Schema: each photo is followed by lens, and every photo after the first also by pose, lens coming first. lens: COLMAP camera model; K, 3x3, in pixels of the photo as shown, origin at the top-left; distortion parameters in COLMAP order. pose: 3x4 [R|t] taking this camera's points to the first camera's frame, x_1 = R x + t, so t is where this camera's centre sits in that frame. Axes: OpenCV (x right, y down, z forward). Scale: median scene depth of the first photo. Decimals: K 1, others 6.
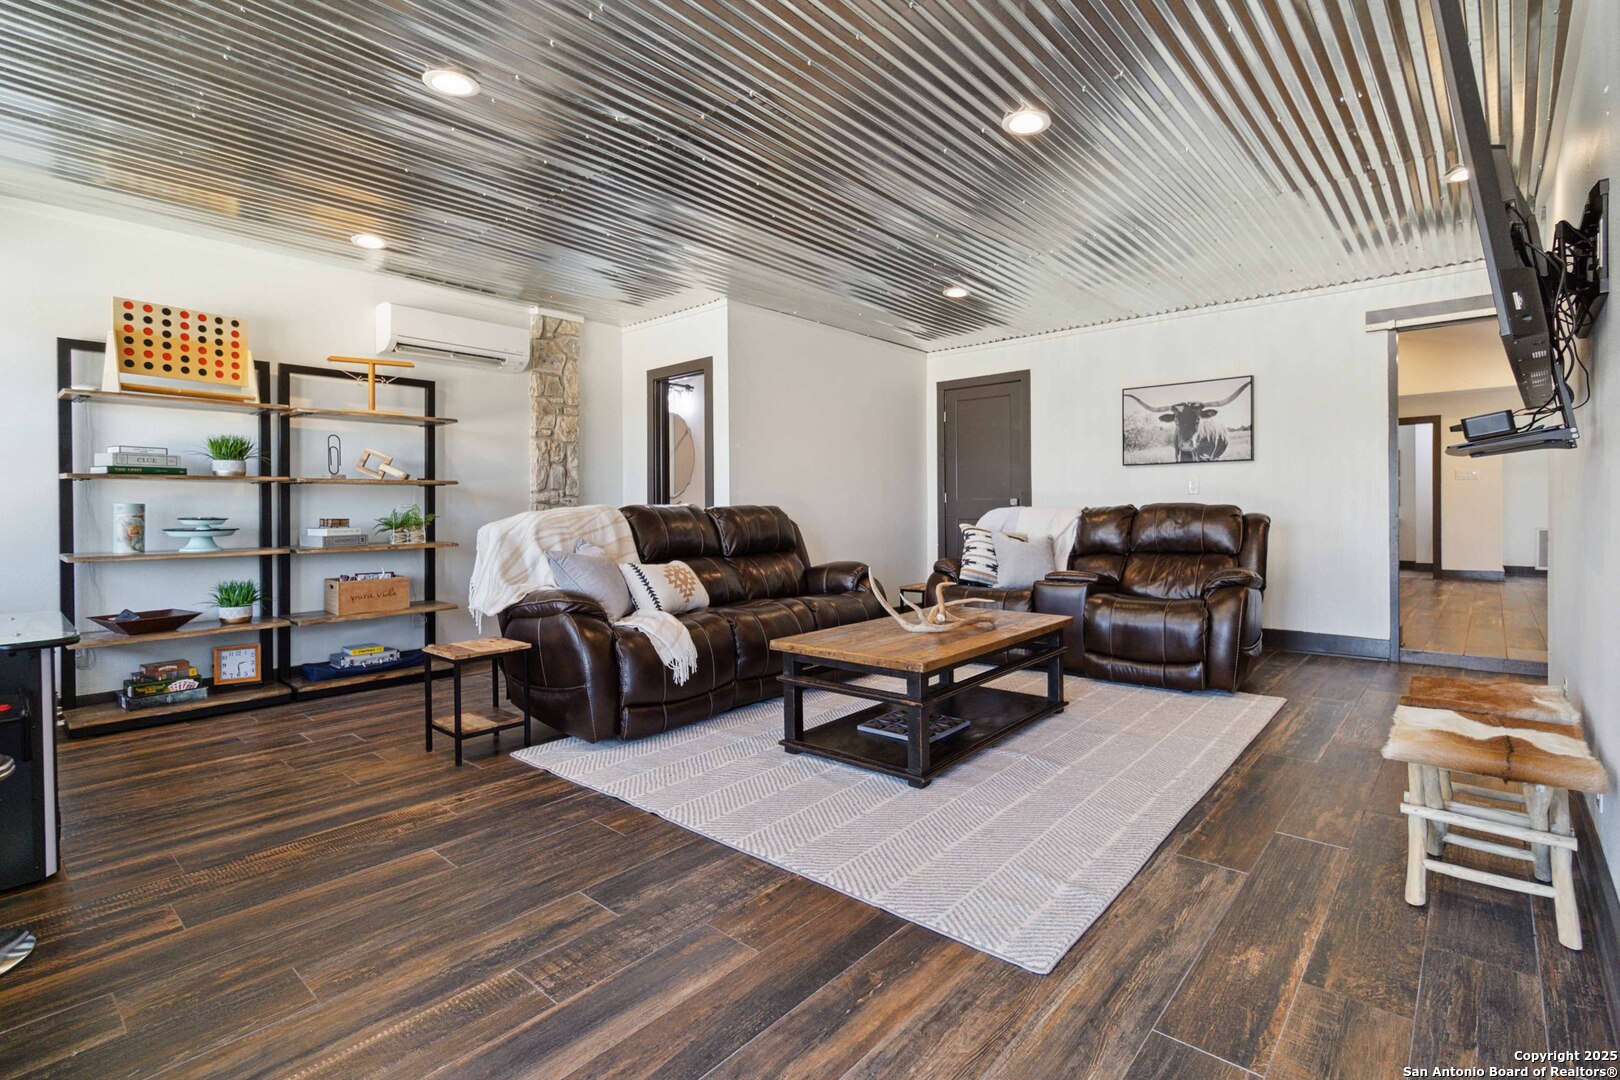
lens RADIAL K [[782.3, 0, 826.1], [0, 782.3, 527.9], [0, 0, 1]] dist [-0.001255, 0.002367]
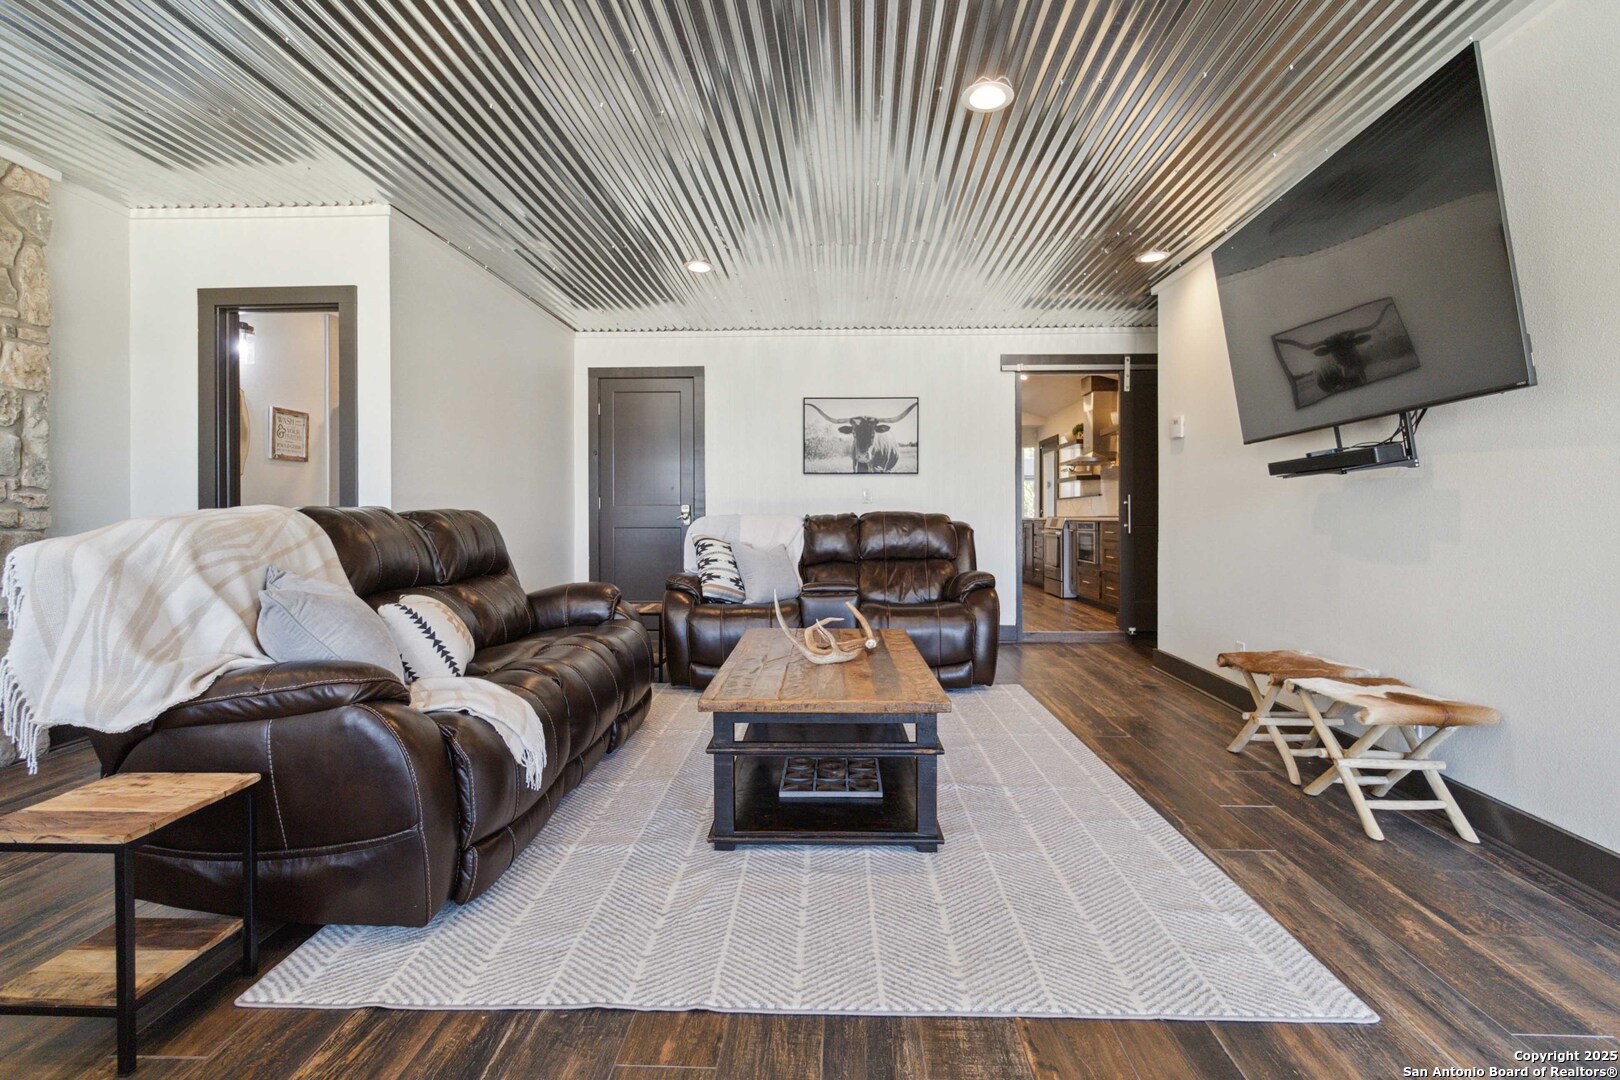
lens RADIAL K [[782.3, 0, 816.9], [0, 782.3, 534.5], [0, 0, 1]] dist [-0.001255, 0.002367]
pose [[0.769866, -0.009149, 0.638140, -0.304241], [0.010747, 0.999941, 0.001371, -0.004024], [-0.638115, 0.005803, 0.769919, 0.265204]]
